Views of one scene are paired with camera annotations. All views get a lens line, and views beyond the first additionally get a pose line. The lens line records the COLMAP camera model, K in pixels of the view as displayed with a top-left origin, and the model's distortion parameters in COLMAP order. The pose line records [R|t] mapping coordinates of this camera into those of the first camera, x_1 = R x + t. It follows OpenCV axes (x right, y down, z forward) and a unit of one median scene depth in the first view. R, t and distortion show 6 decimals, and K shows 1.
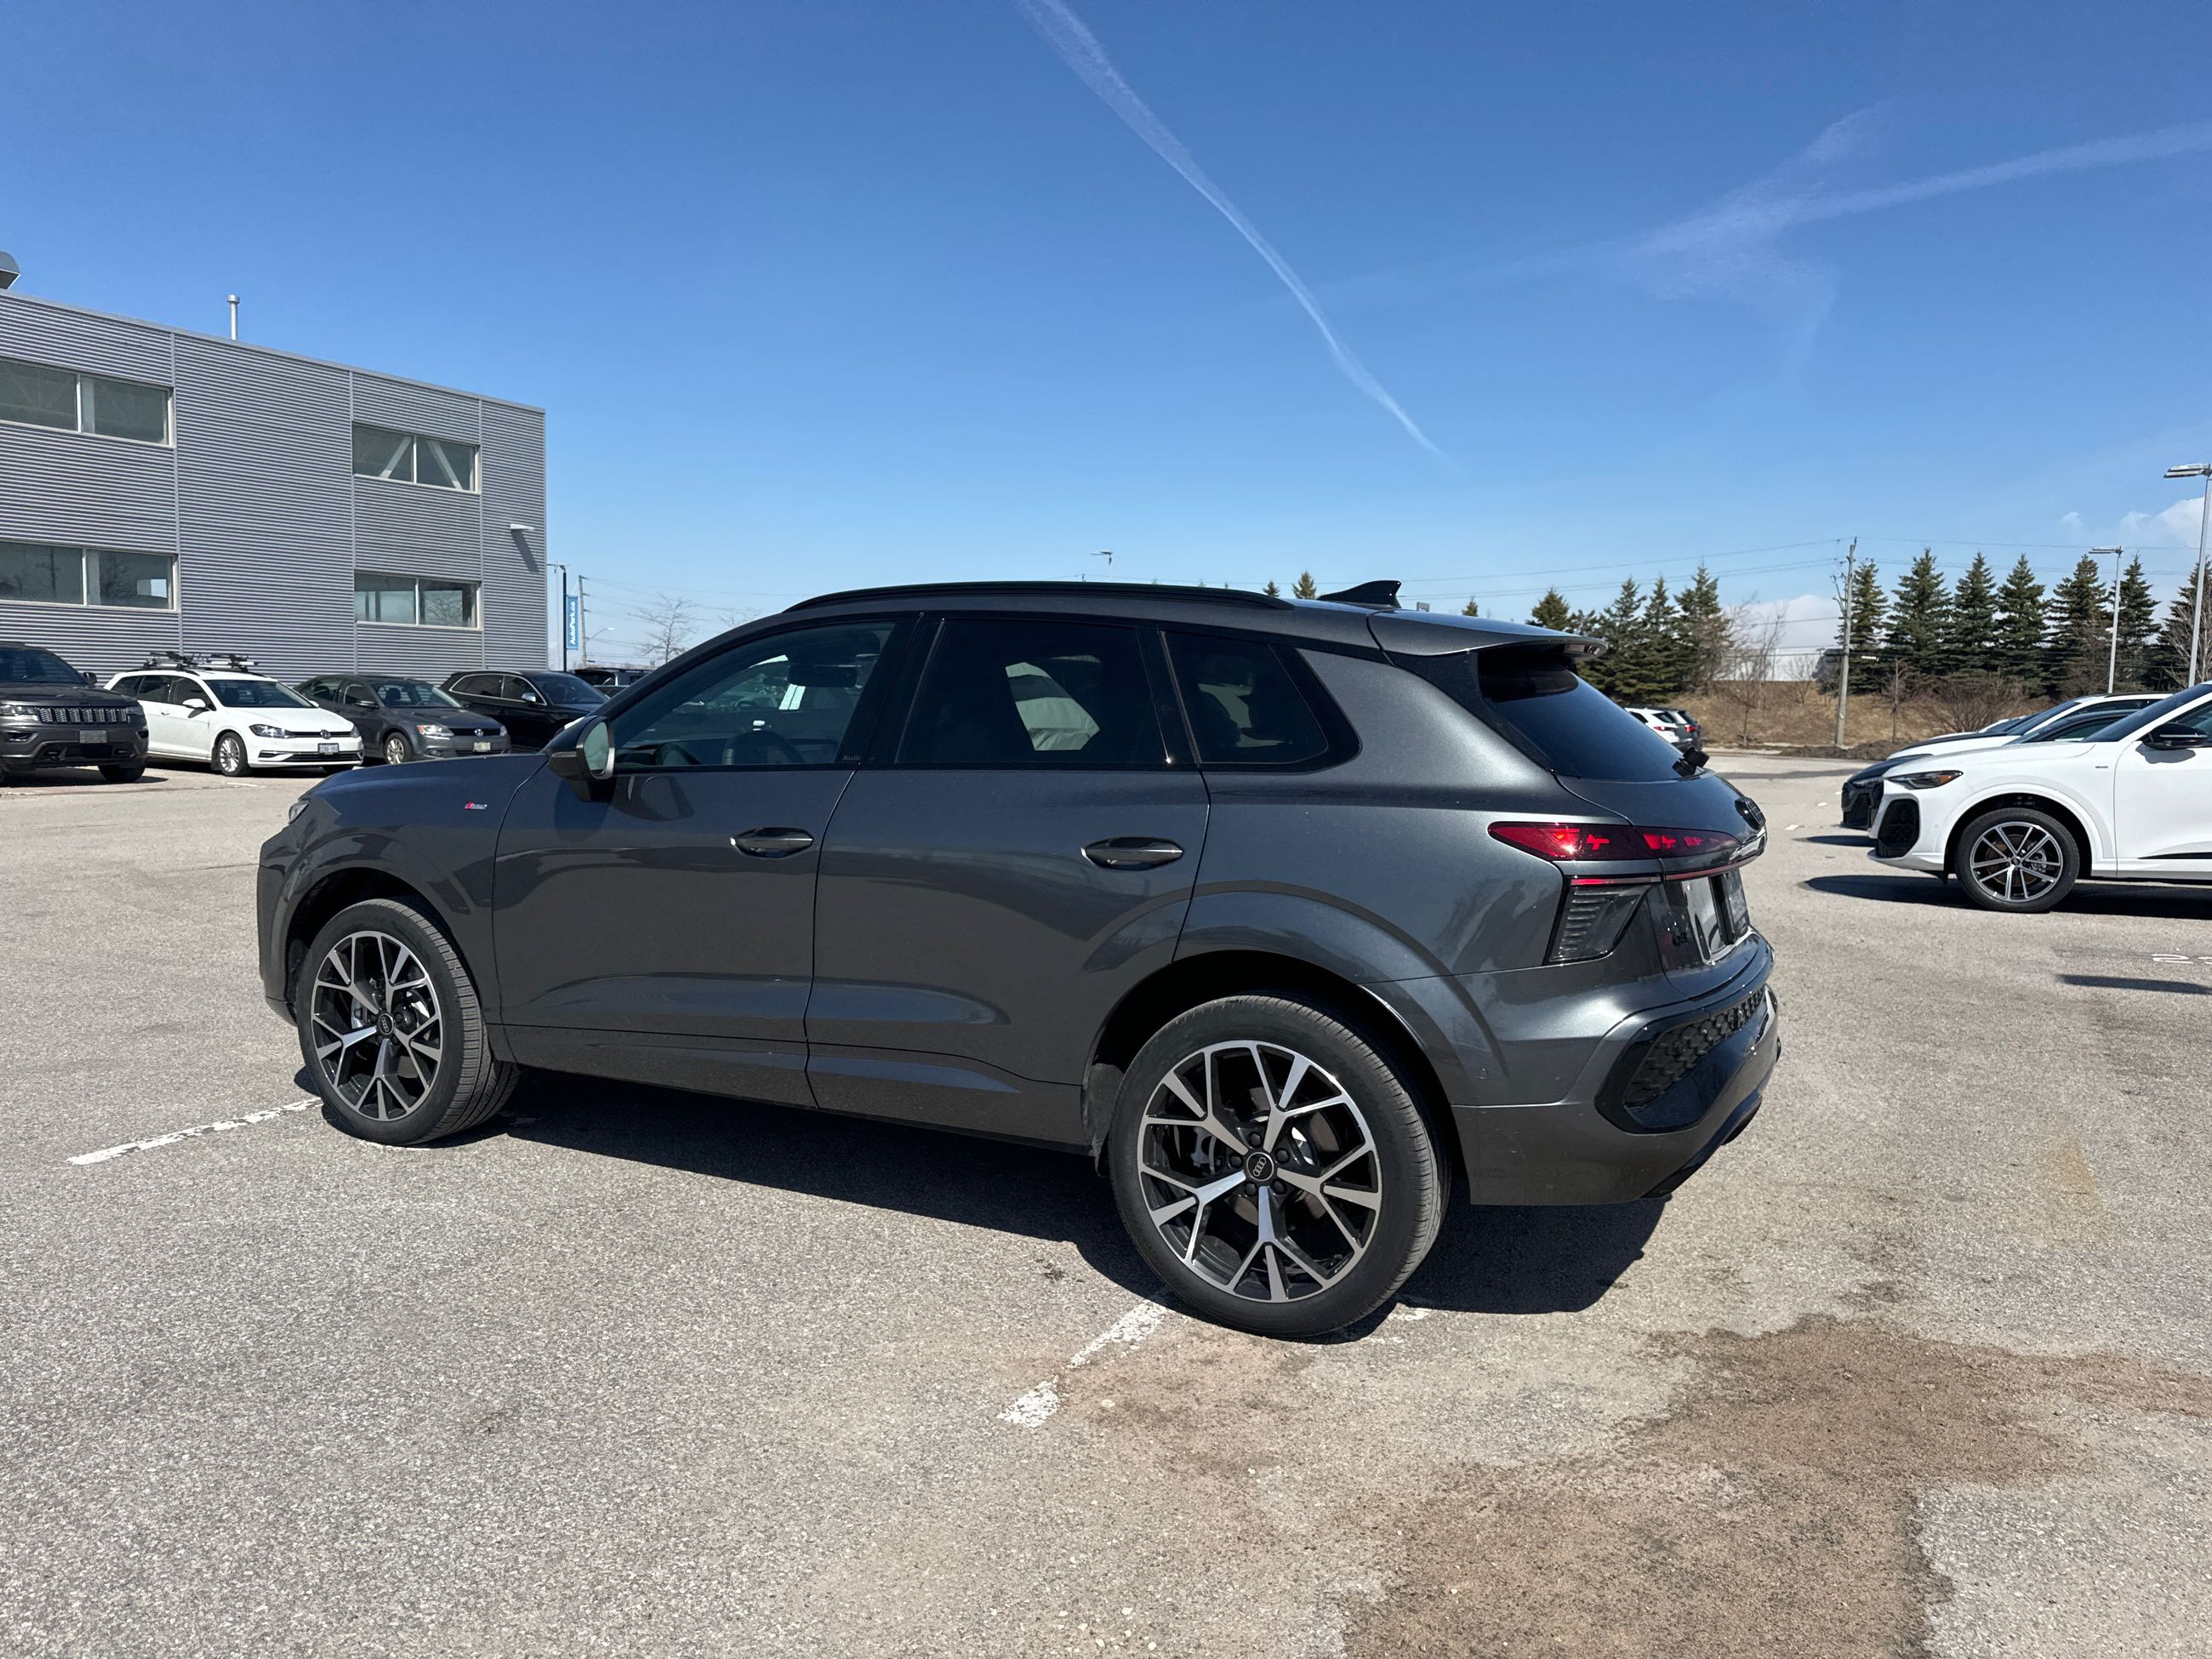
lens RADIAL K [[1554.8, 0, 1097.1], [0, 1554.8, 831.2], [0, 0, 1]] dist [0.073062, -0.104334]
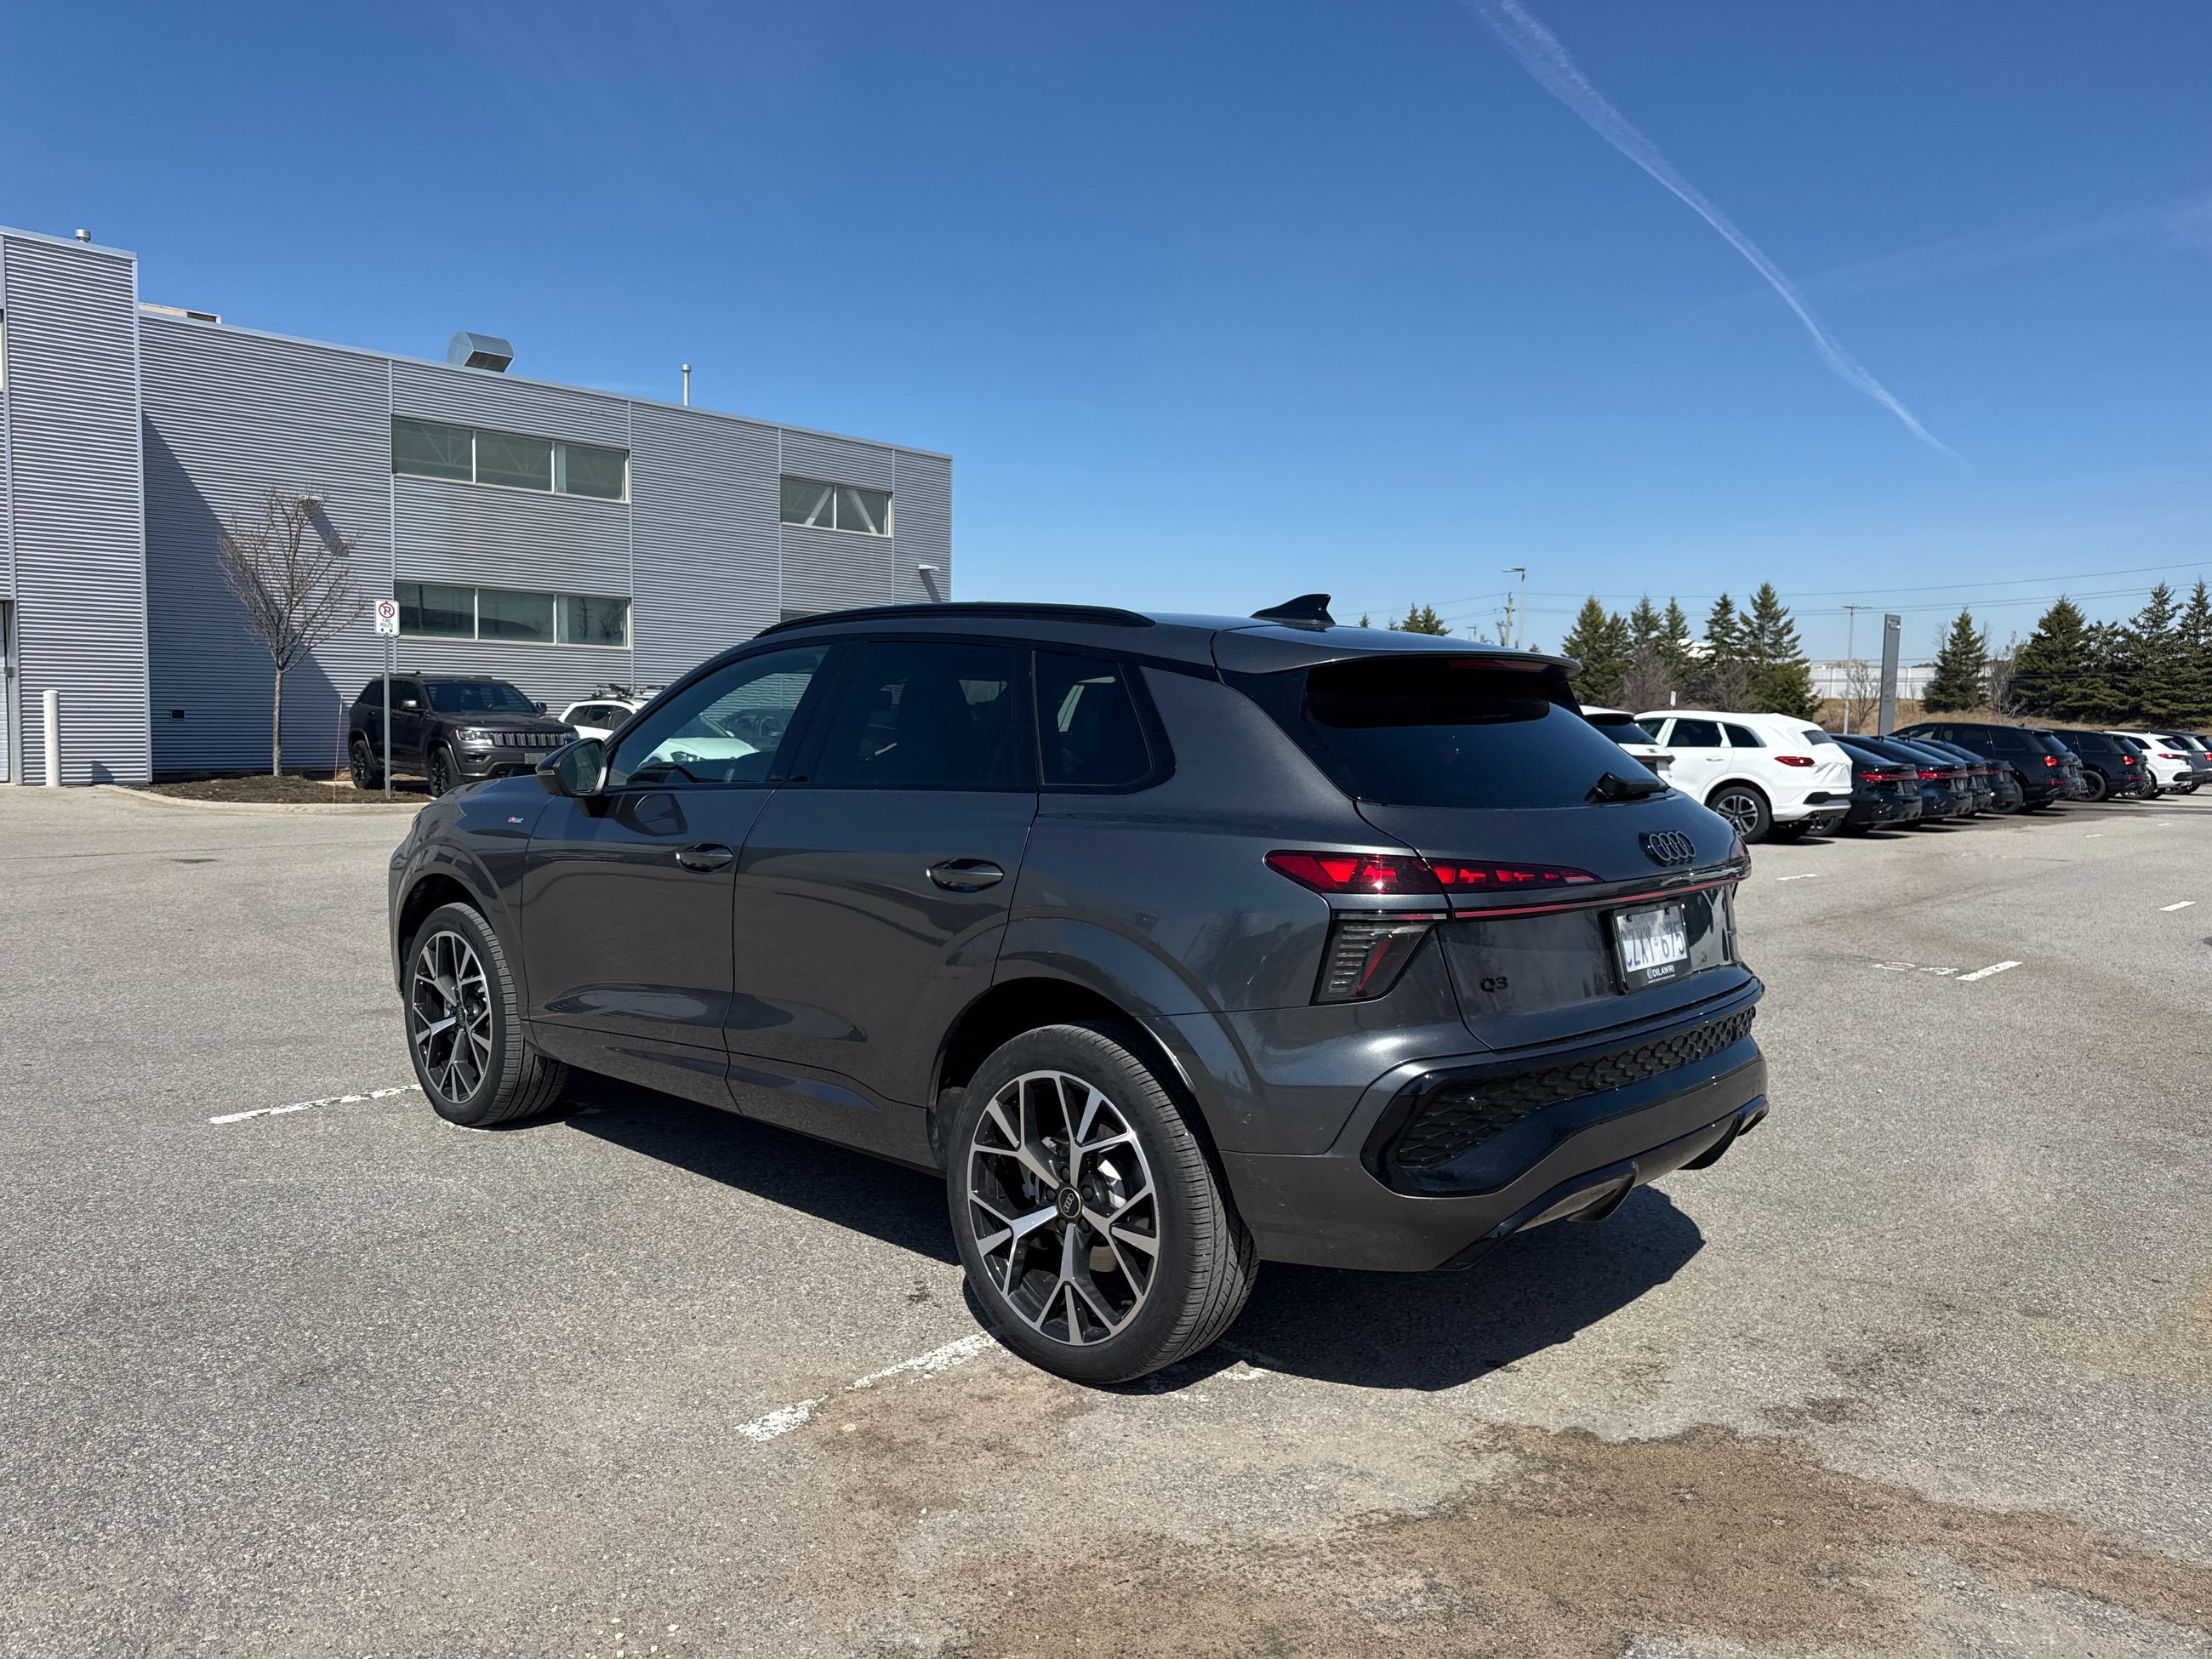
lens RADIAL K [[1554.8, 0, 1097.1], [0, 1554.8, 831.2], [0, 0, 1]] dist [0.073062, -0.104334]
pose [[0.962410, 0.016043, -0.271127, 0.245178], [-0.020492, 0.999698, -0.013585, -0.001446], [0.270827, 0.018630, 0.962448, 0.044993]]
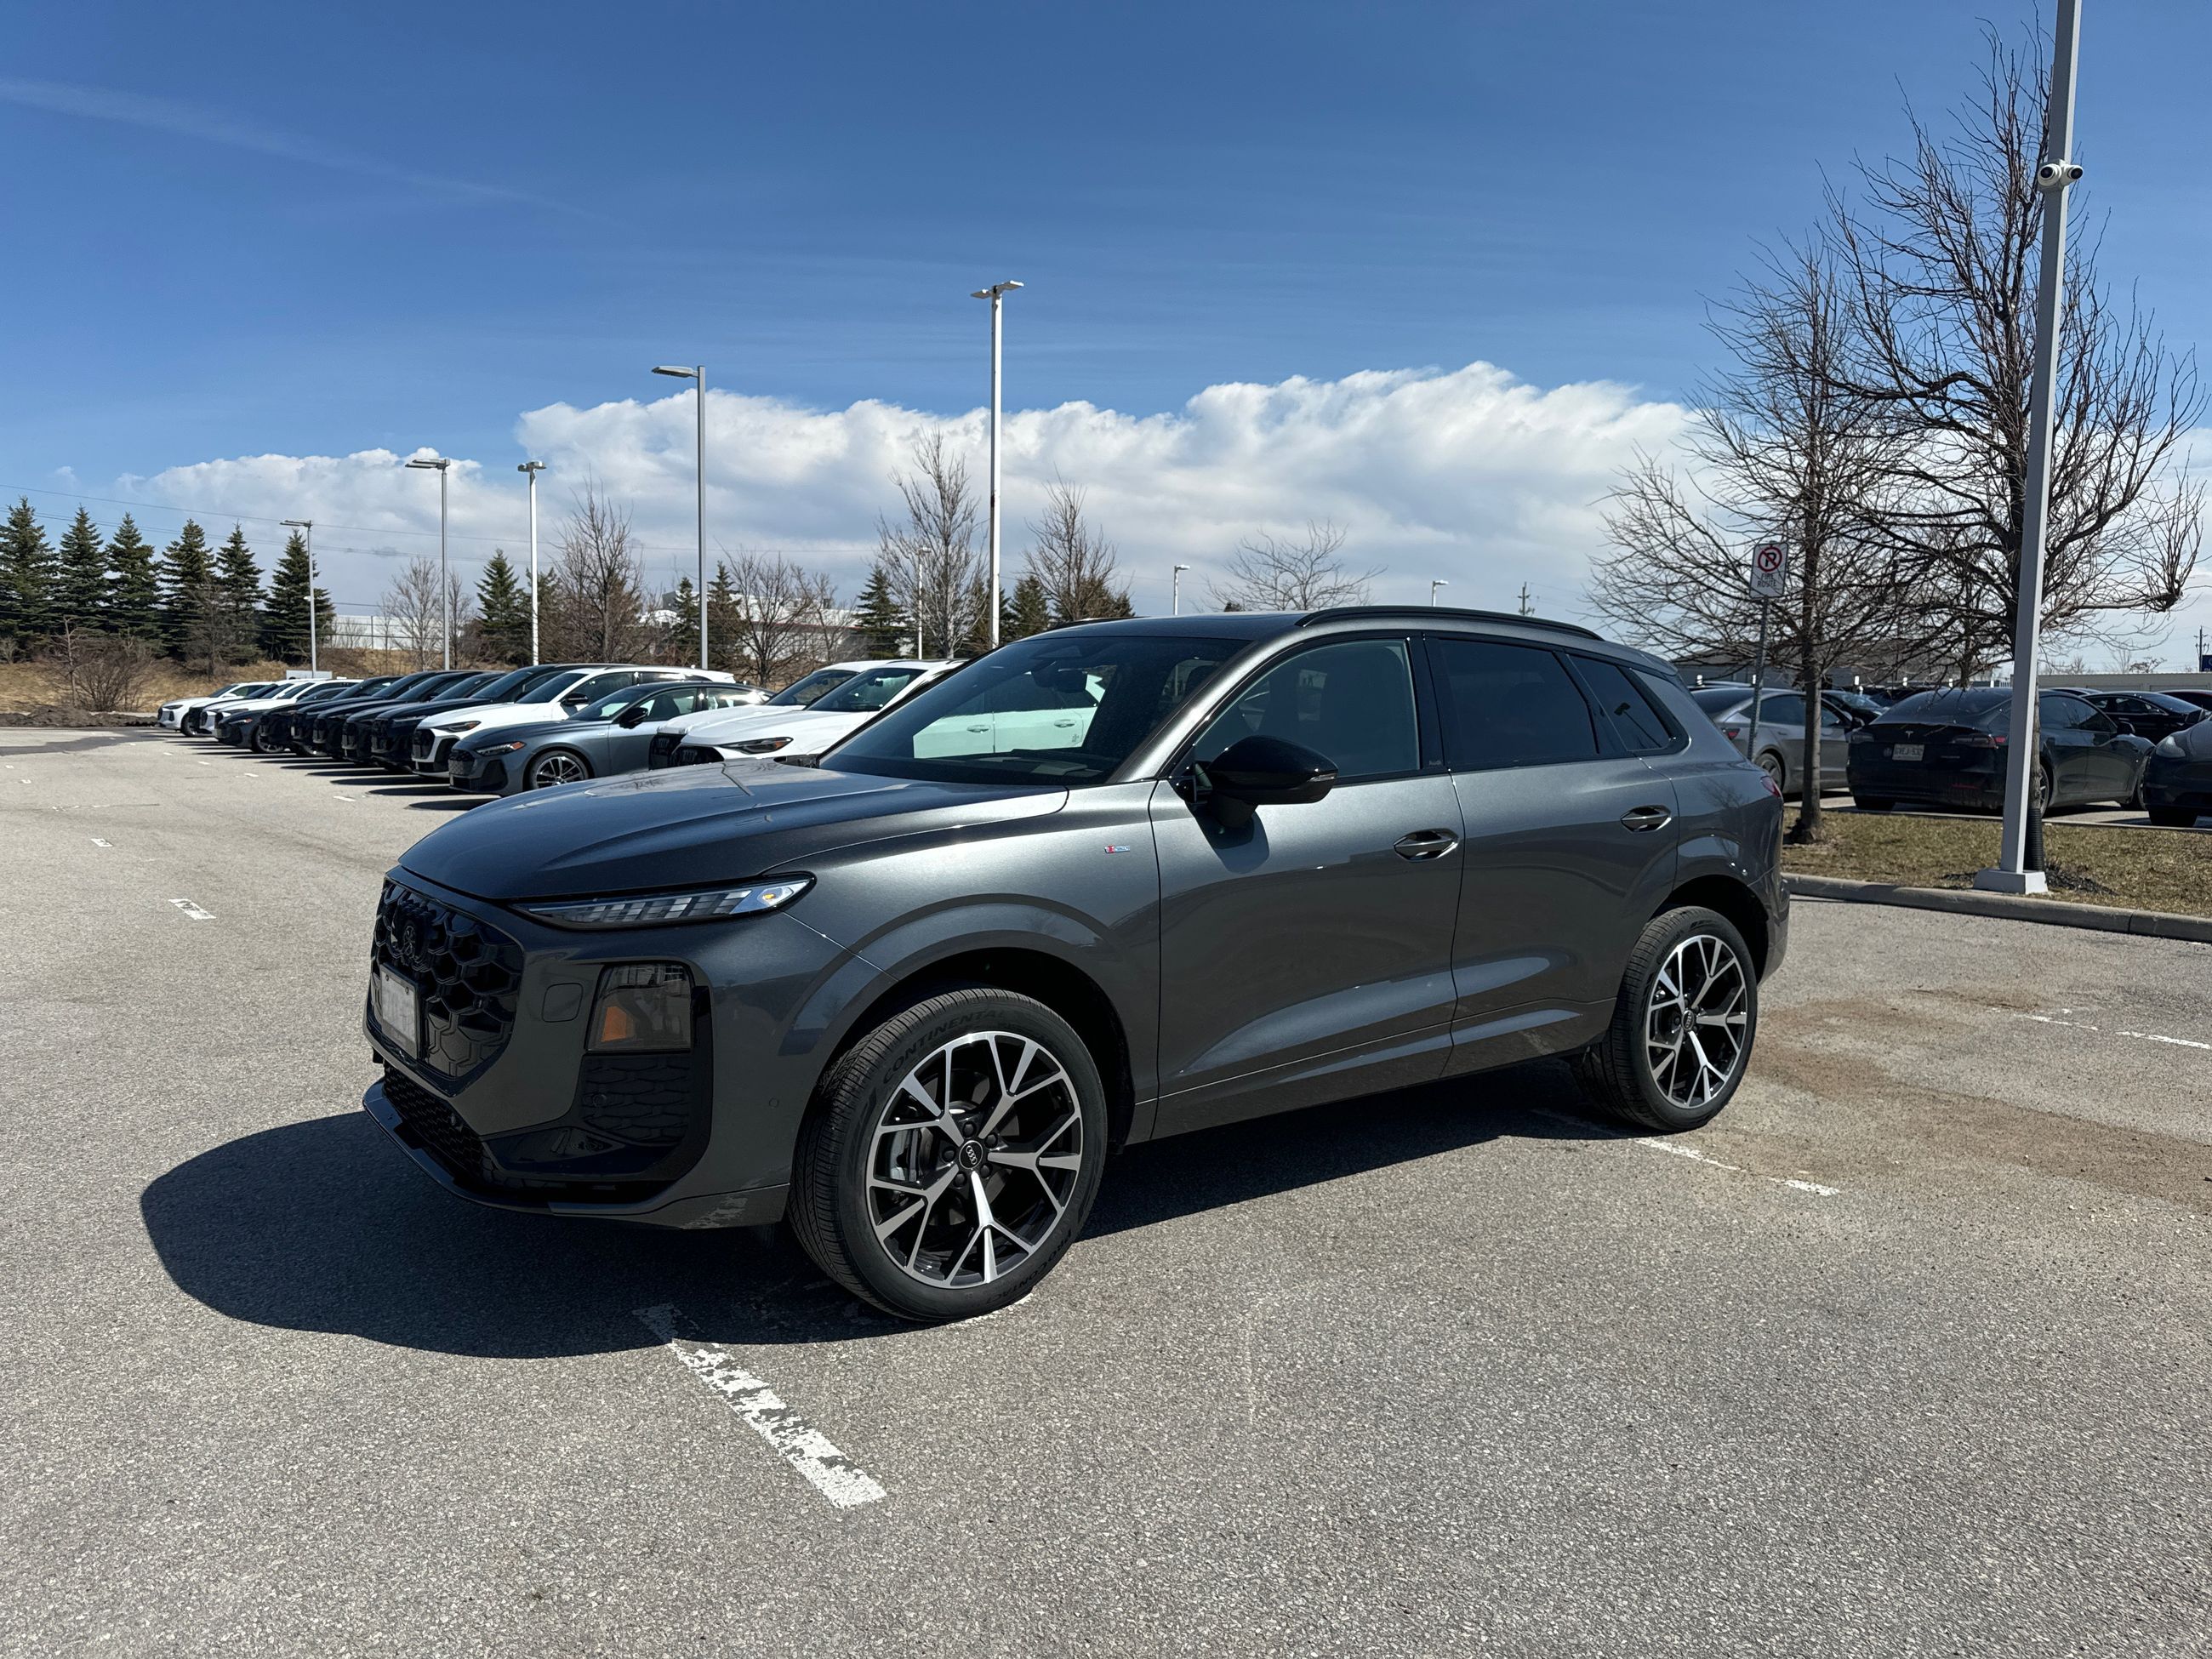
lens RADIAL K [[1542.5, 0, 1102.3], [0, 1542.5, 867.3], [0, 0, 1]] dist [0.067575, -0.098903]
pose [[0.433351, -0.110867, 0.894380, -0.939542], [0.066724, 0.993628, 0.090841, -0.066618], [-0.898752, 0.020310, 0.437987, 0.548113]]
